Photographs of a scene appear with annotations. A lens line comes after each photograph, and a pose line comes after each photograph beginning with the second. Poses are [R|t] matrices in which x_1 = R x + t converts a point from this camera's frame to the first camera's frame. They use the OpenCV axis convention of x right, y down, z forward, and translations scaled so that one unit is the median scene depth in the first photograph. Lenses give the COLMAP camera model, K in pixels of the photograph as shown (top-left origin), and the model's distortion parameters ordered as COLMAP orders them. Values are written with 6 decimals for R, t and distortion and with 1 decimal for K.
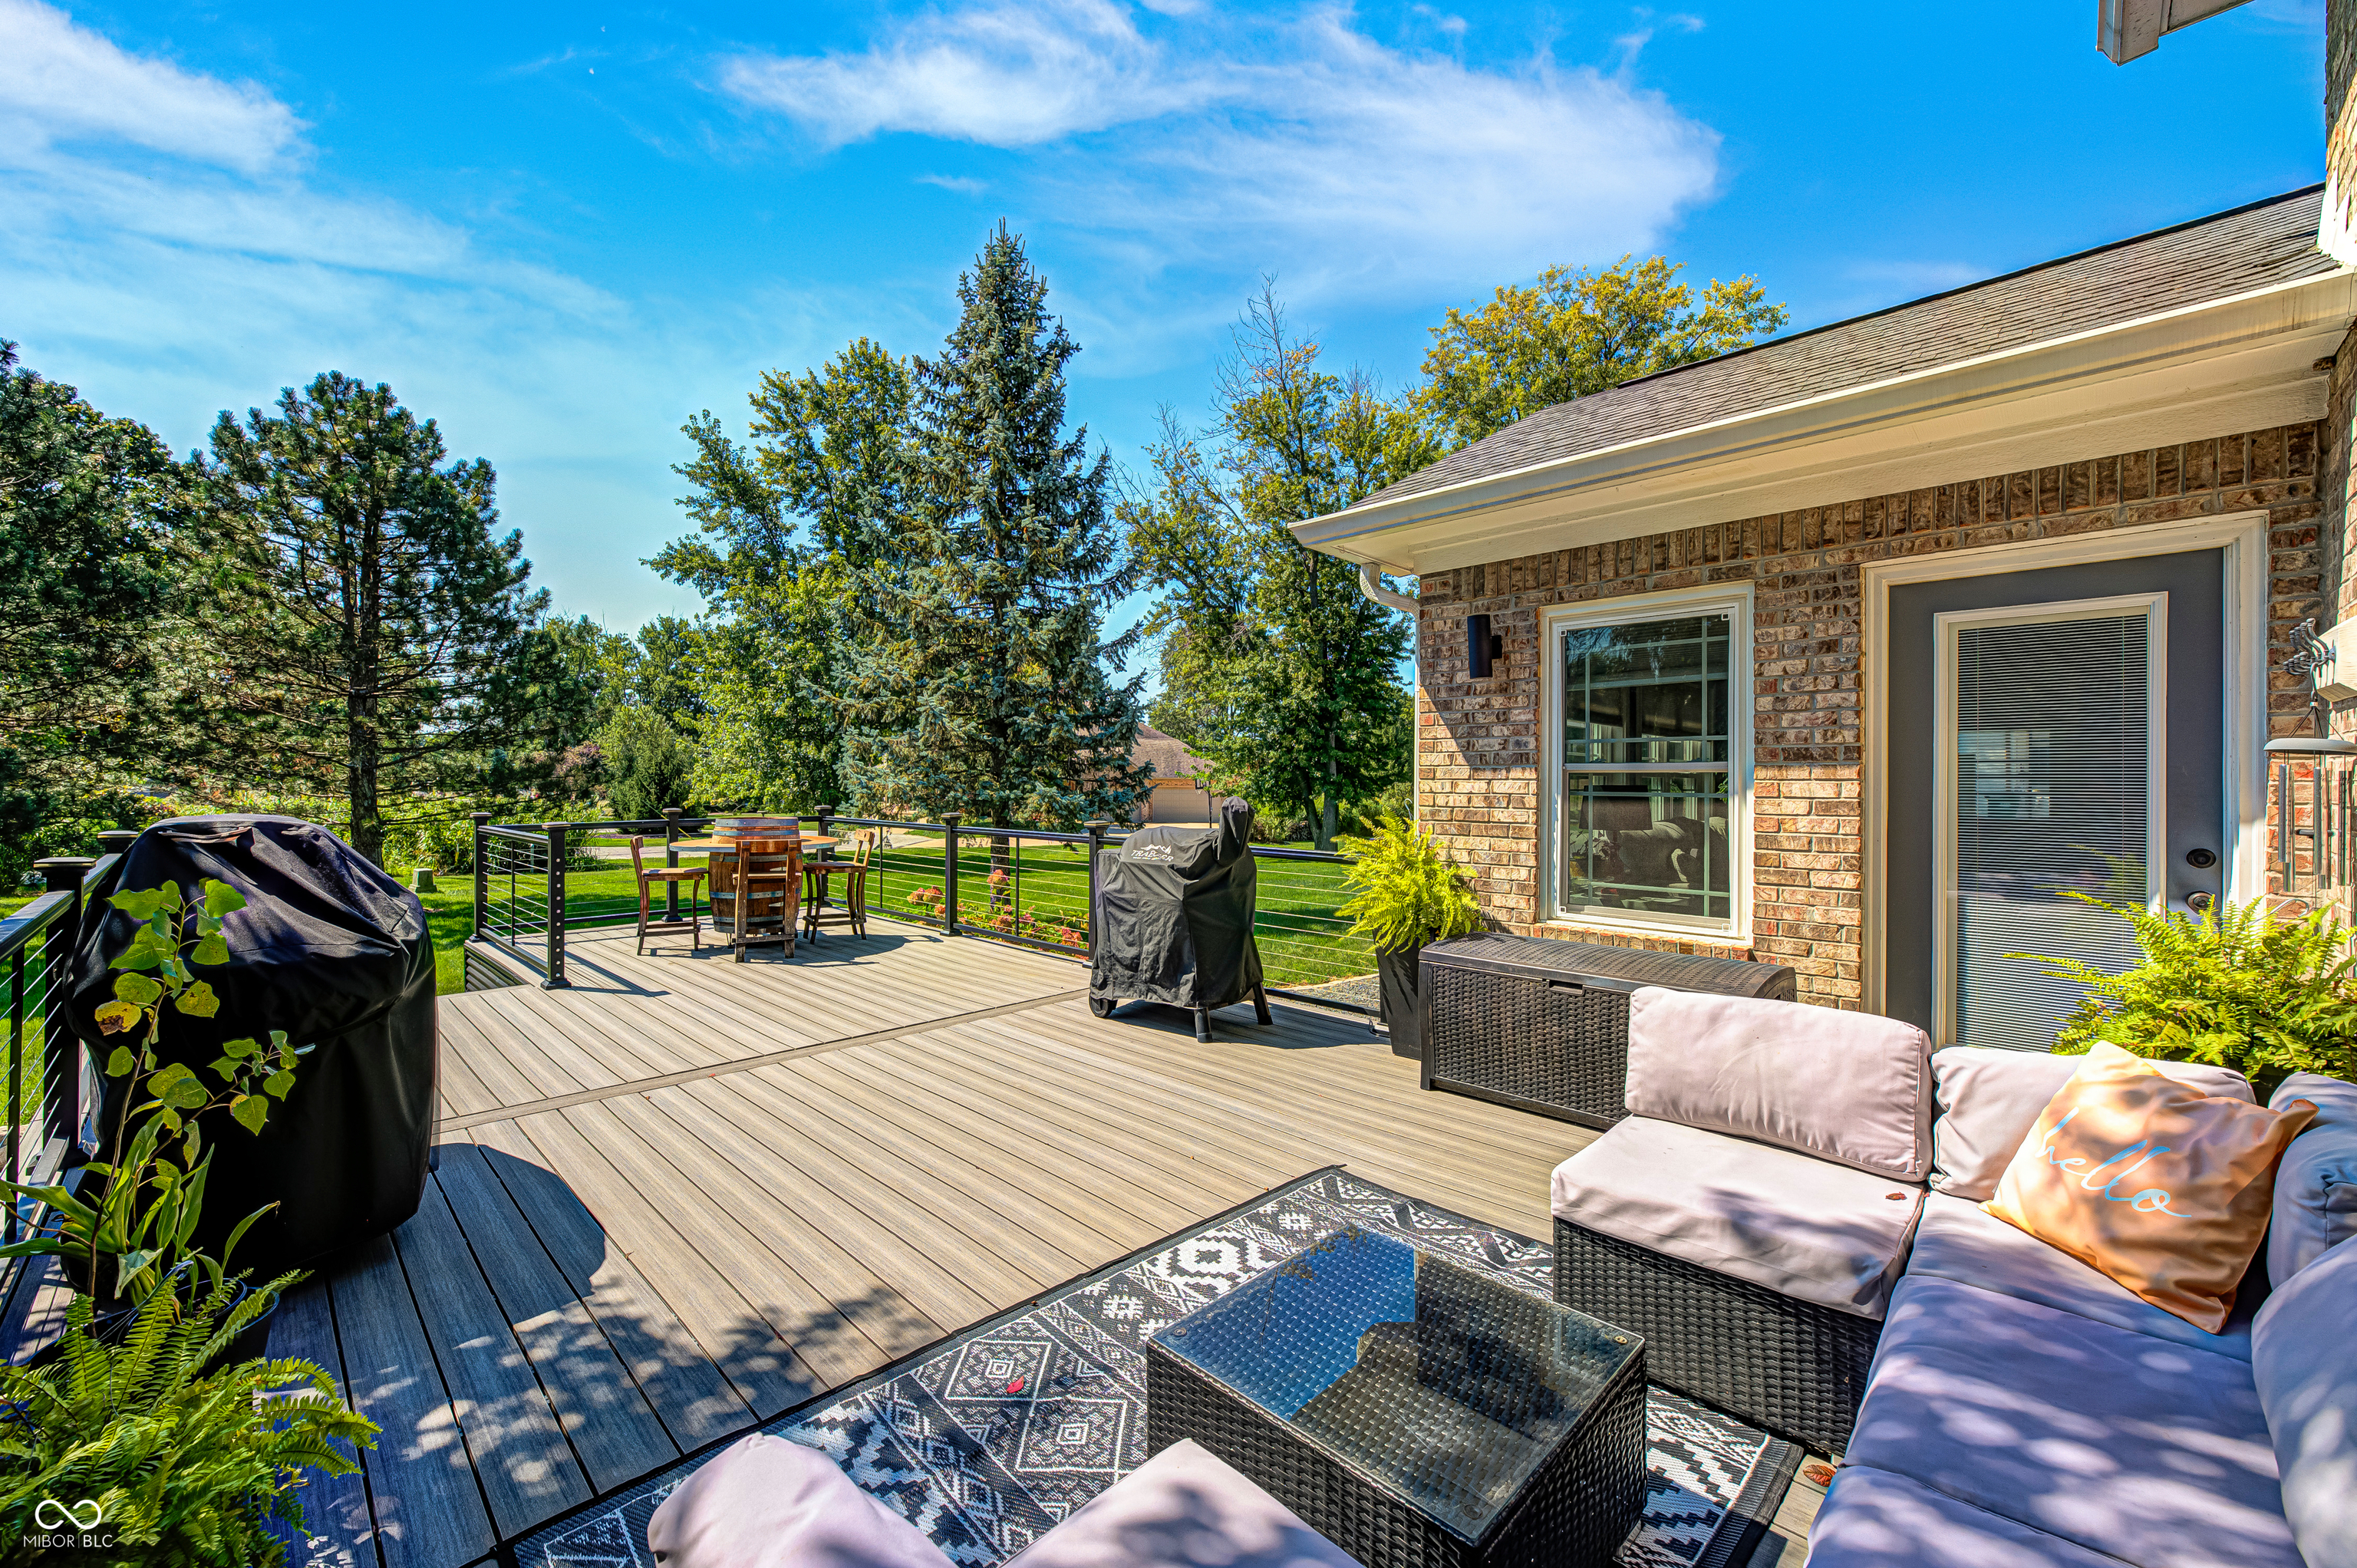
lens RADIAL K [[934.4, 0, 1189.0], [0, 934.4, 777.2], [0, 0, 1]] dist [-0.003746, -0.000326]
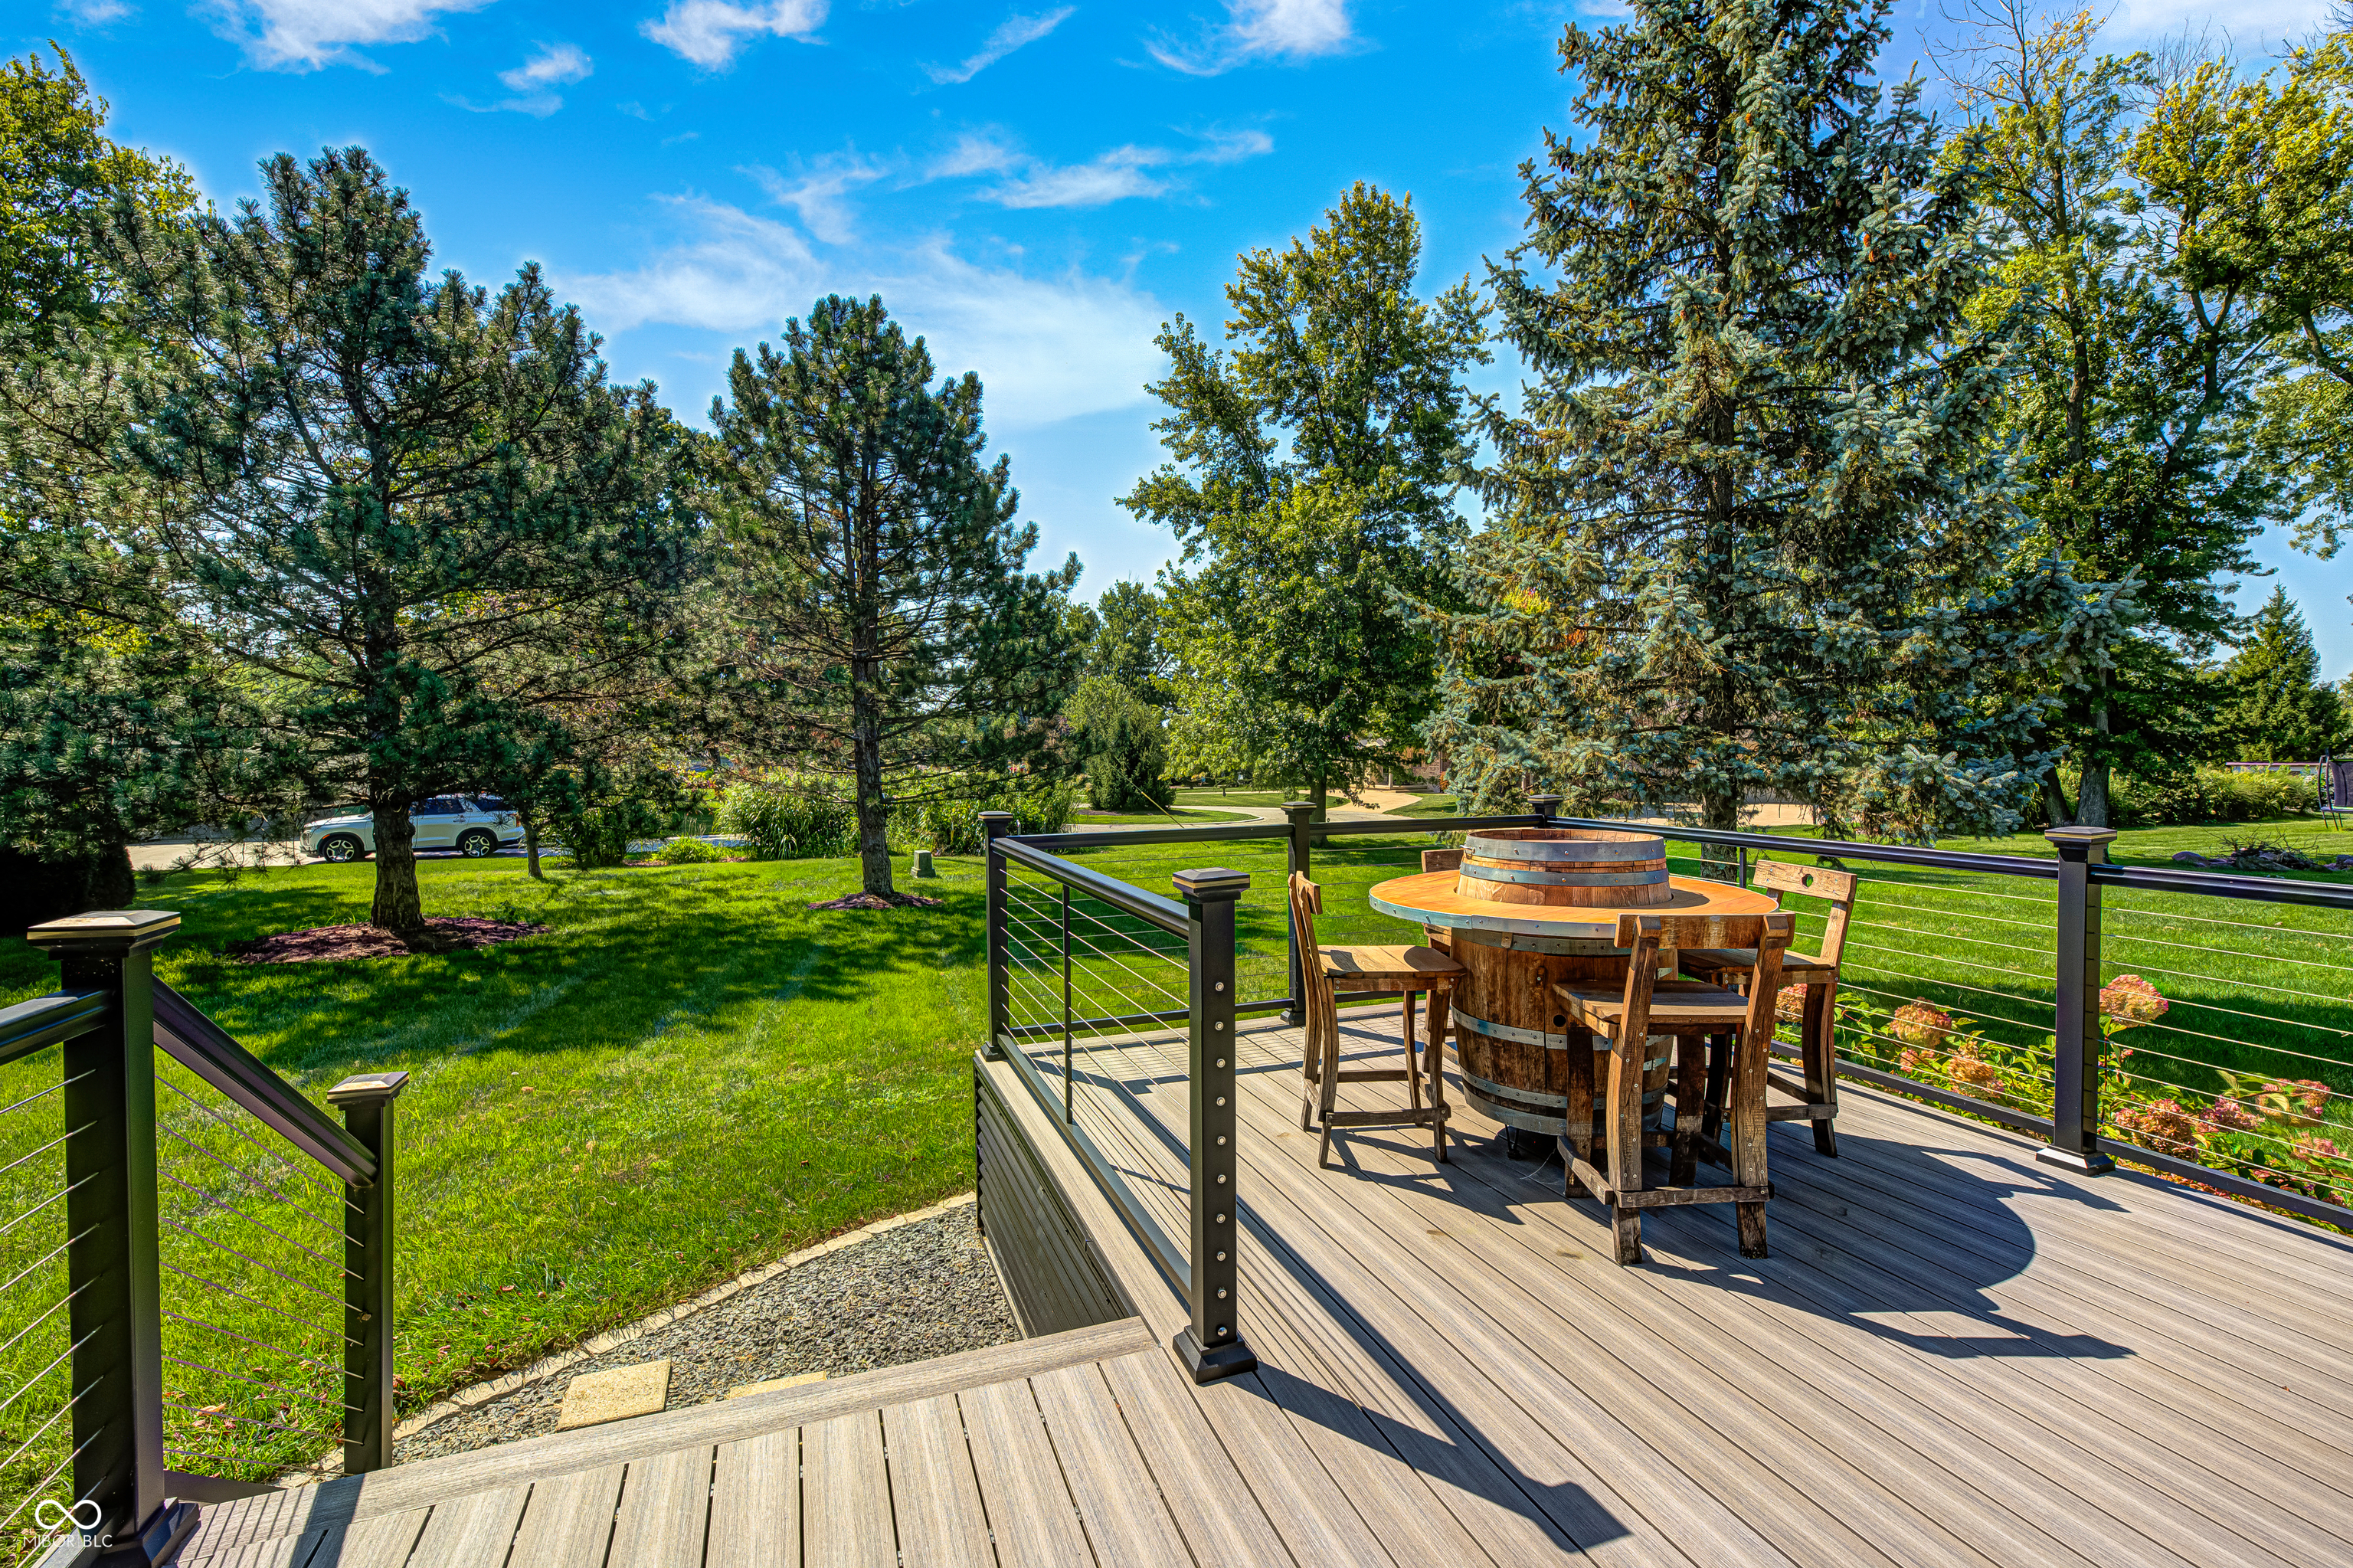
lens RADIAL K [[1079.5, 0, 1175.2], [0, 1079.5, 784.5], [0, 0, 1]] dist [-0.001252, -0.000739]
pose [[0.896259, 0.004905, -0.443503, -0.097925], [0.010774, 0.999403, 0.032826, 0.000968], [0.443399, -0.034199, 0.895672, 0.122610]]
